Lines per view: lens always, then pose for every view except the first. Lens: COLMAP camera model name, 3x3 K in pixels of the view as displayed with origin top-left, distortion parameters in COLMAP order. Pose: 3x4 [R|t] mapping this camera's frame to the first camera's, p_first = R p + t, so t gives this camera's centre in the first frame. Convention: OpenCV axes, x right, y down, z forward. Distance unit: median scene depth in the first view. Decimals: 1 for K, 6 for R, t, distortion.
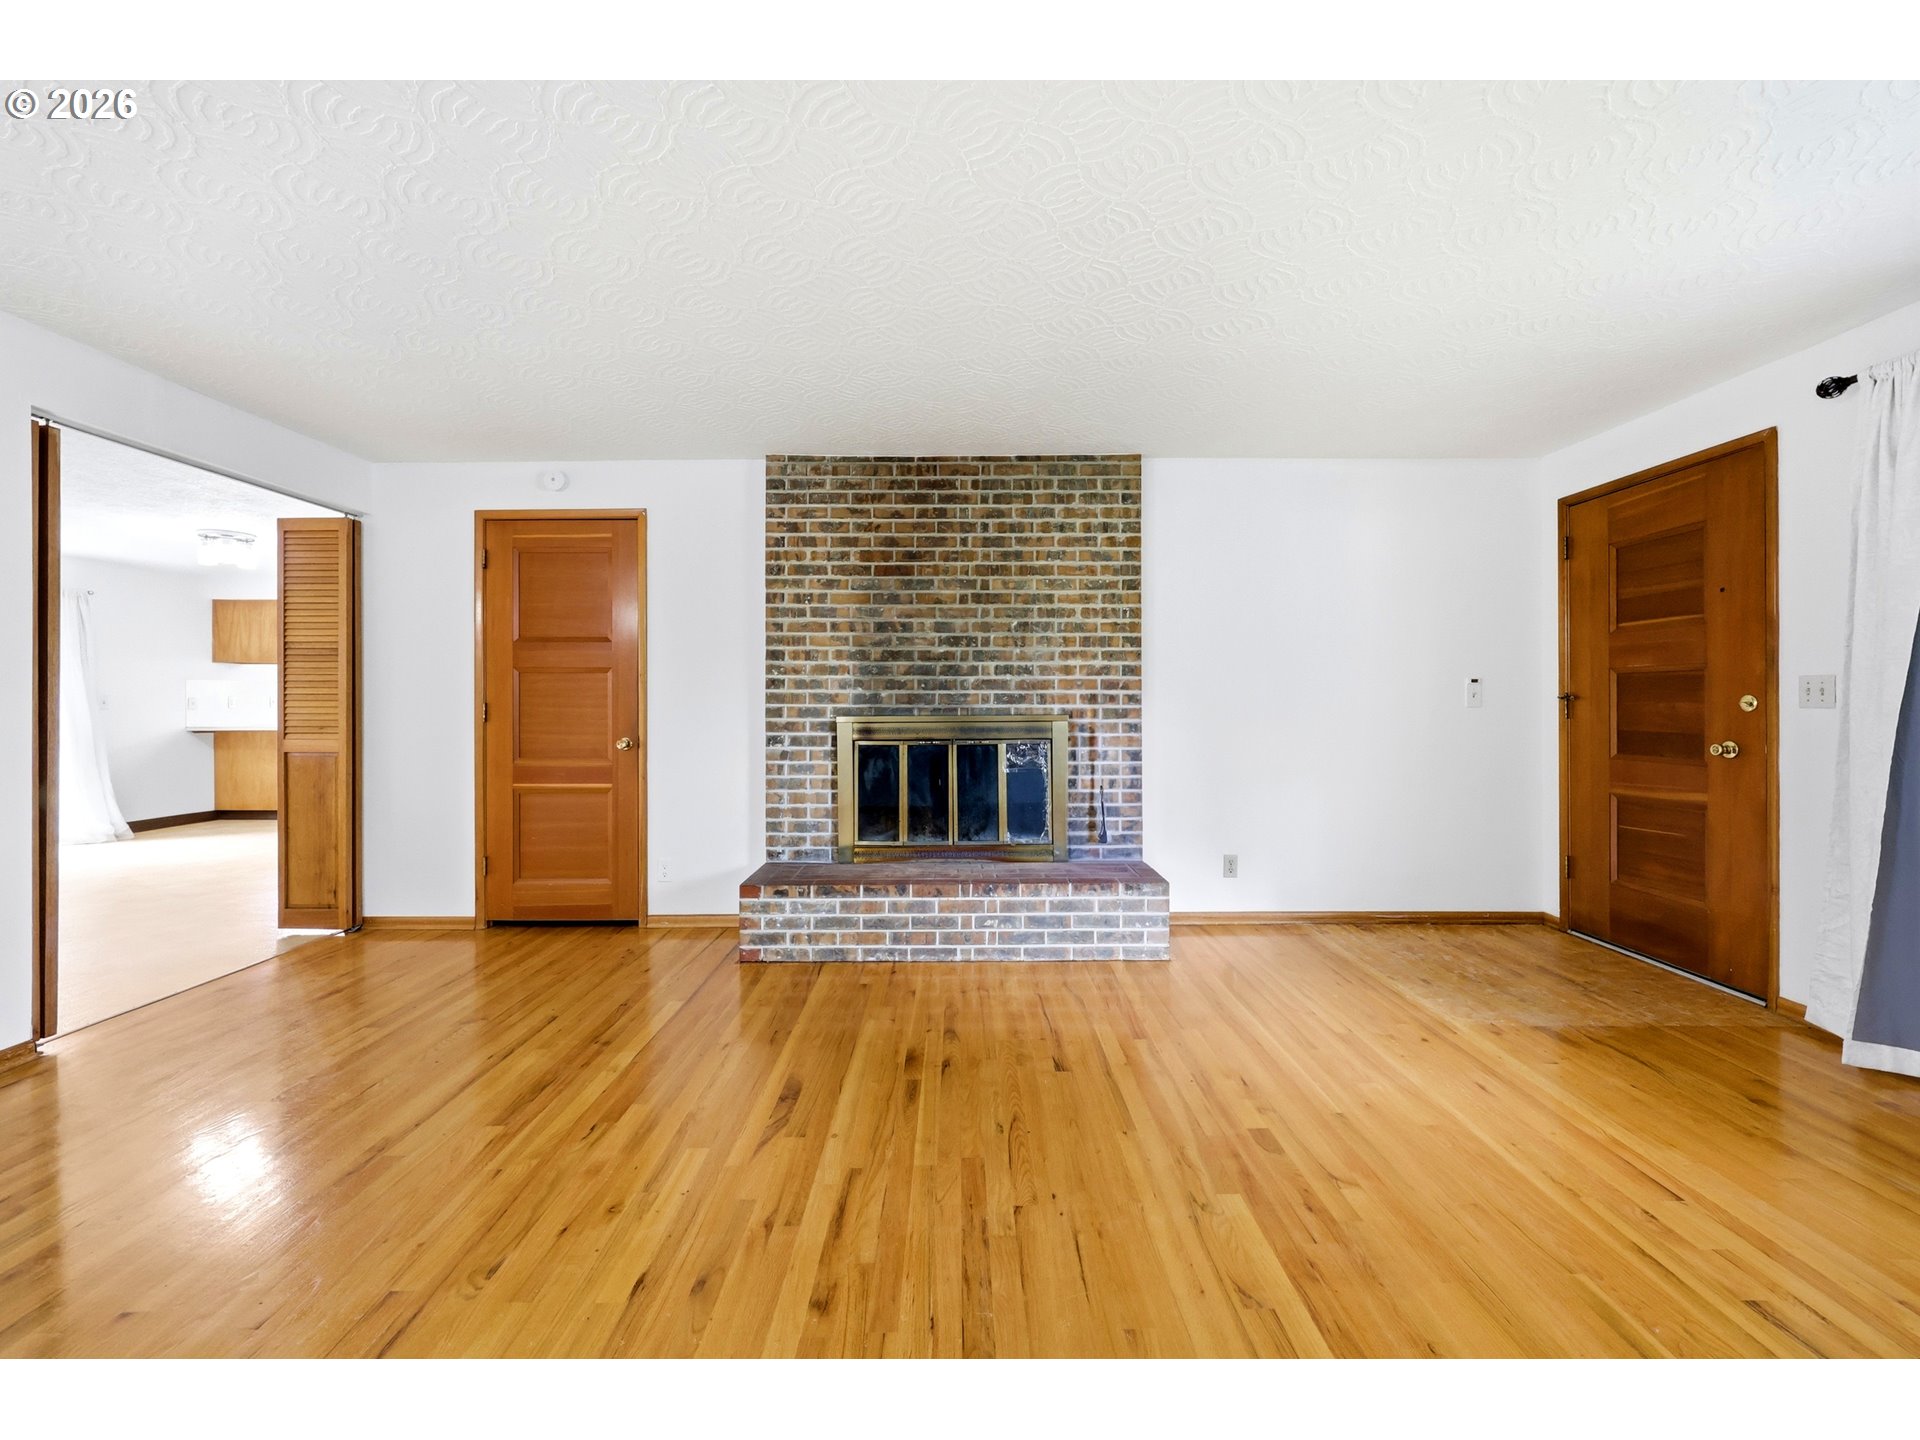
lens RADIAL K [[783.4, 0, 952.6], [0, 783.4, 709.7], [0, 0, 1]] dist [0.001112, 0.000800]
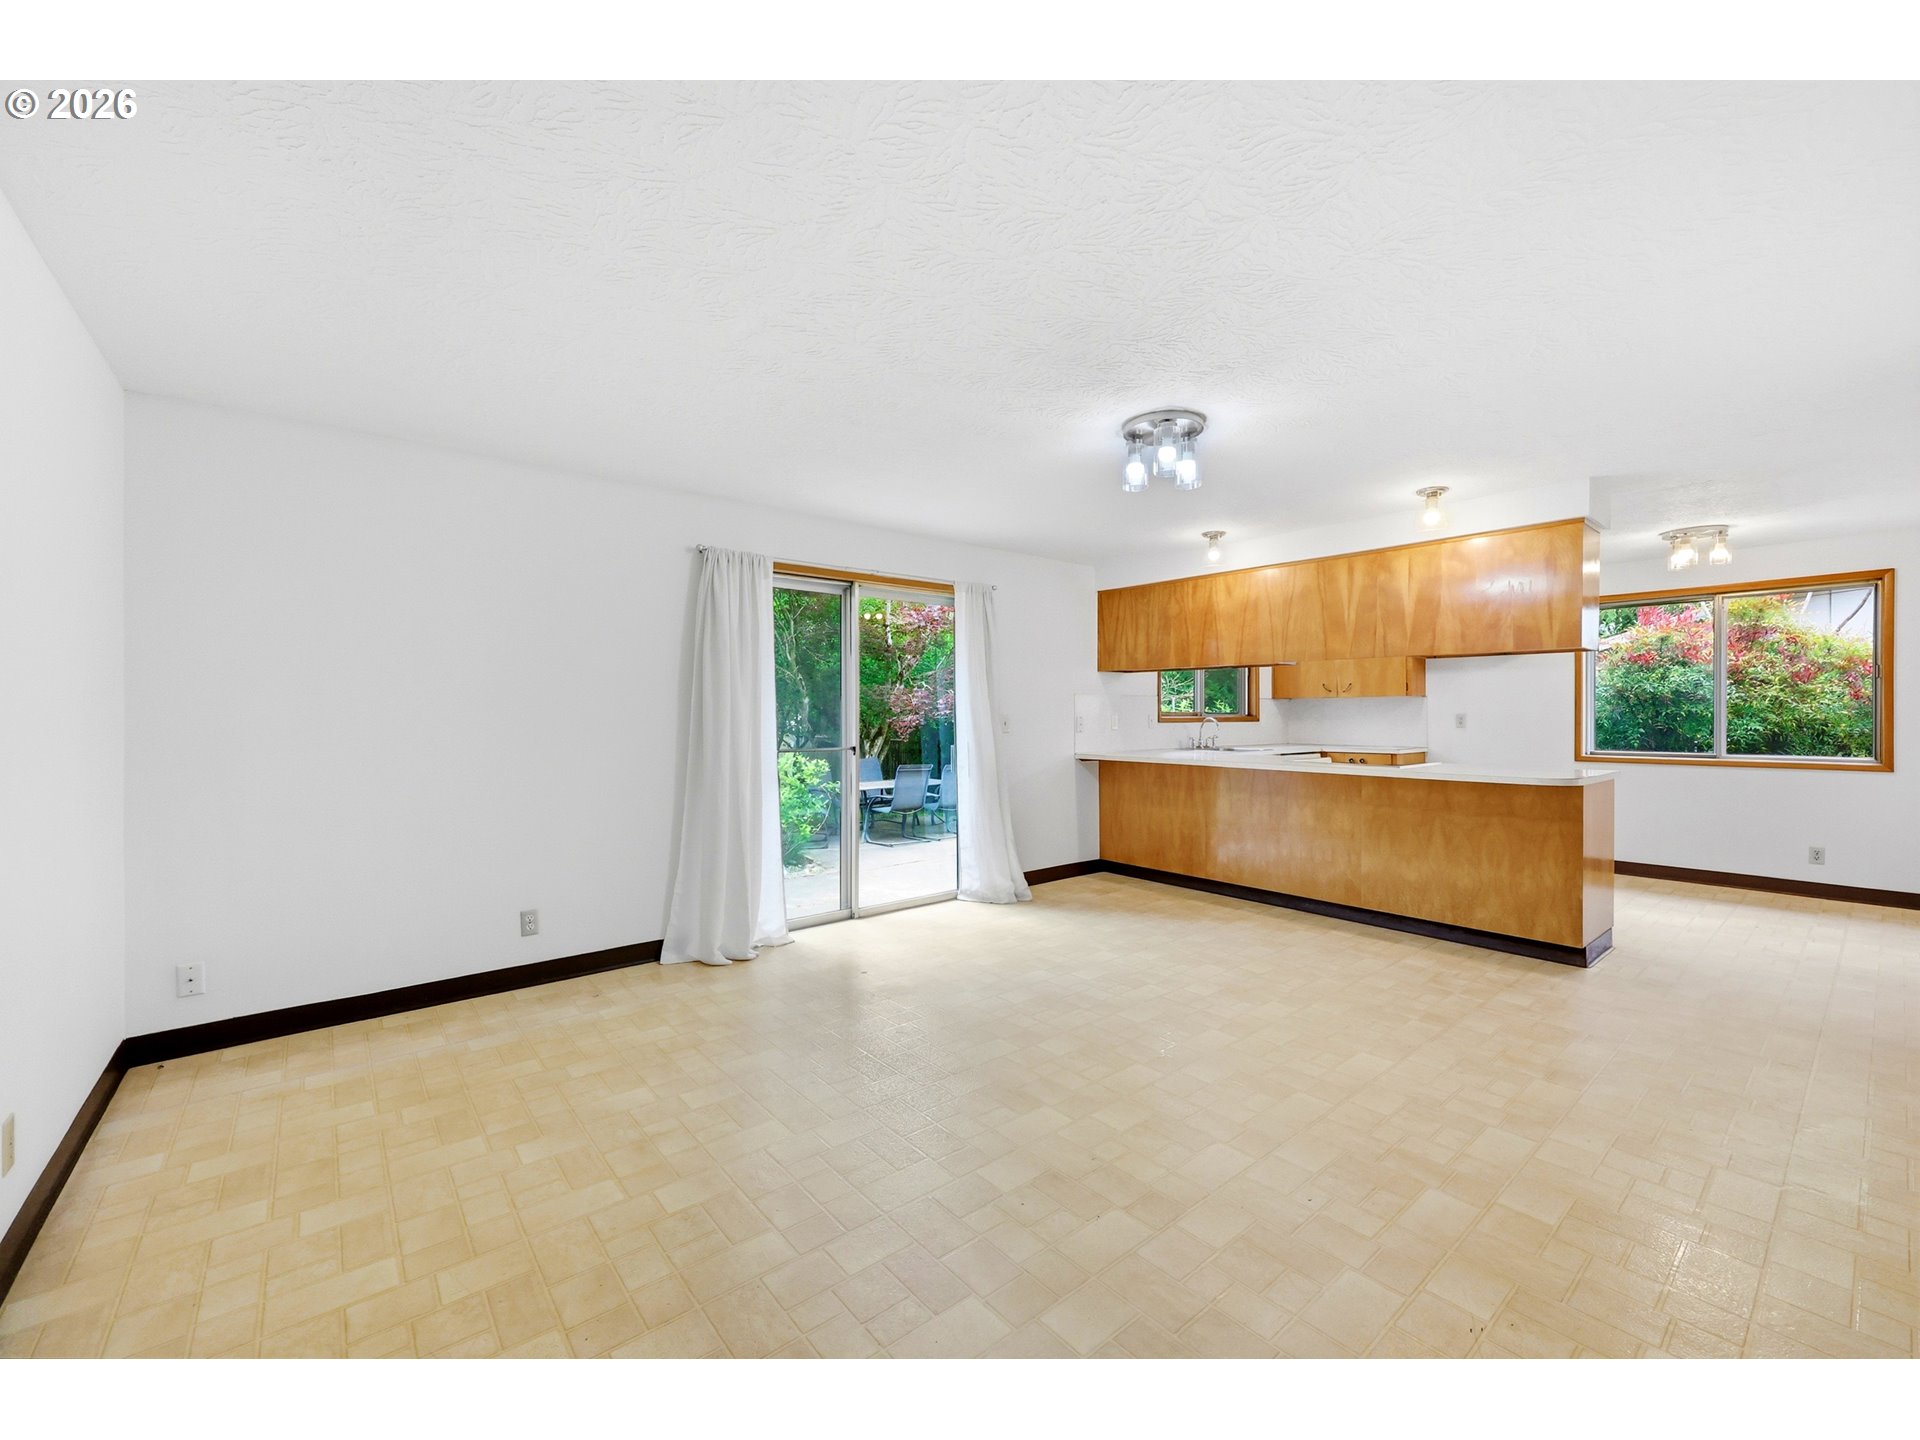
lens RADIAL K [[783.4, 0, 960.7], [0, 783.4, 729.9], [0, 0, 1]] dist [0.001112, 0.000800]
pose [[0.642474, -0.002431, -0.766303, -0.431063], [-0.005317, 0.999957, -0.007629, 0.004538], [0.766289, 0.008976, 0.642434, 0.391575]]
